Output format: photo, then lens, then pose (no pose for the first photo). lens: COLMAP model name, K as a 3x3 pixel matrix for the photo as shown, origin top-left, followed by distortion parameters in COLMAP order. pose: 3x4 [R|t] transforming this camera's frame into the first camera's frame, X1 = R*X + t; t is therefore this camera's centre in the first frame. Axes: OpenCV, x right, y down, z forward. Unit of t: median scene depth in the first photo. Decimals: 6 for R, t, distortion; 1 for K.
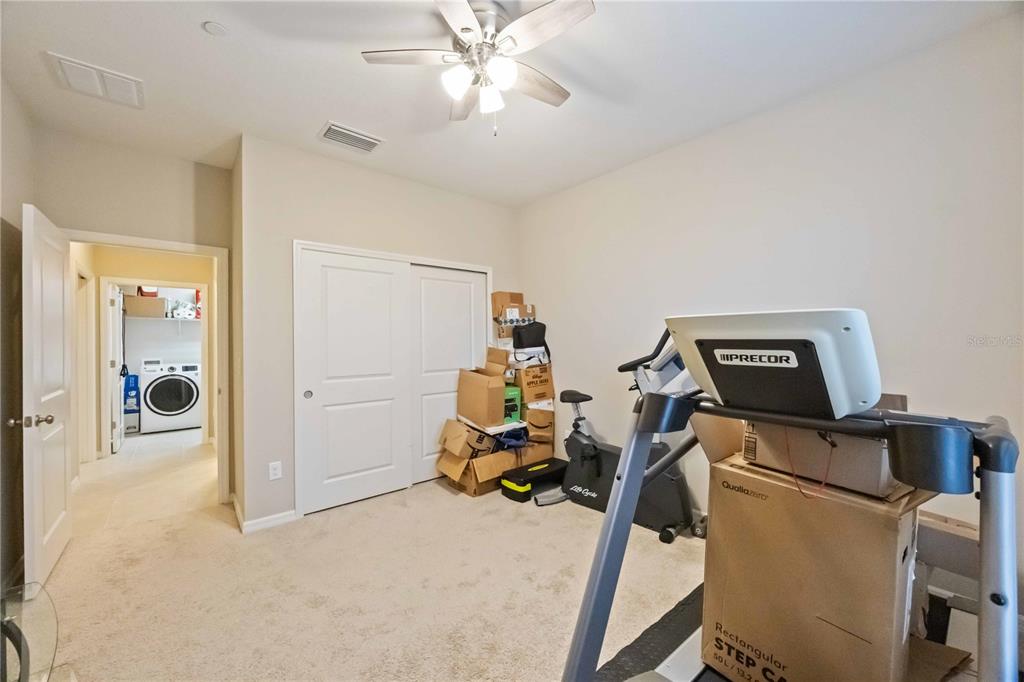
lens RADIAL K [[391.1, 0, 509.7], [0, 391.1, 340.1], [0, 0, 1]] dist [-0.001621, 0.000140]
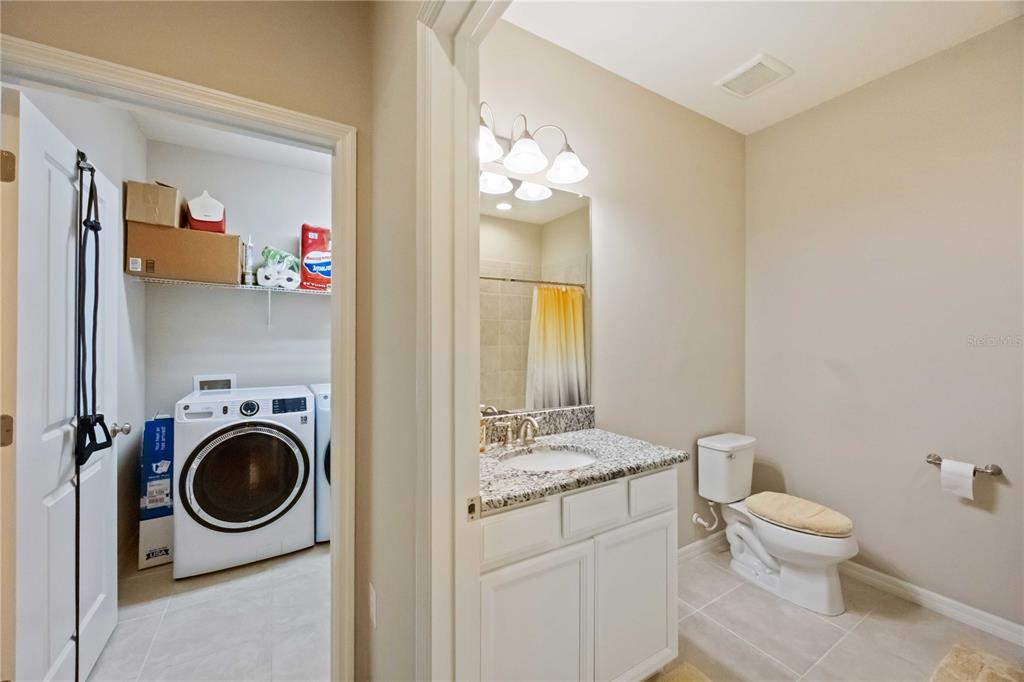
lens RADIAL K [[391.1, 0, 507.1], [0, 391.1, 327.1], [0, 0, 1]] dist [-0.001621, 0.000140]
pose [[0.989039, 0.002514, -0.147630, -0.536447], [-0.006278, 0.999667, -0.025030, 0.000369], [0.147518, 0.025682, 0.988726, 0.630898]]
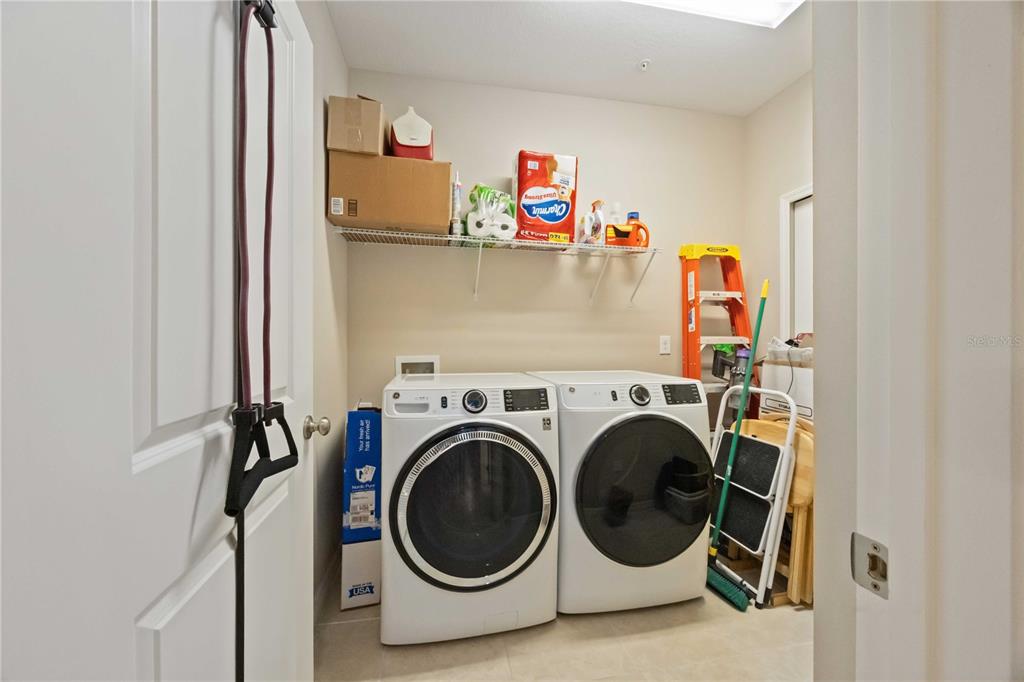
lens RADIAL K [[391.1, 0, 515.7], [0, 391.1, 320.6], [0, 0, 1]] dist [-0.001621, 0.000140]
pose [[0.883249, -0.010992, -0.468775, -0.701005], [-0.005979, 0.999380, -0.034699, 0.028605], [0.468866, 0.033451, 0.882636, 0.762806]]
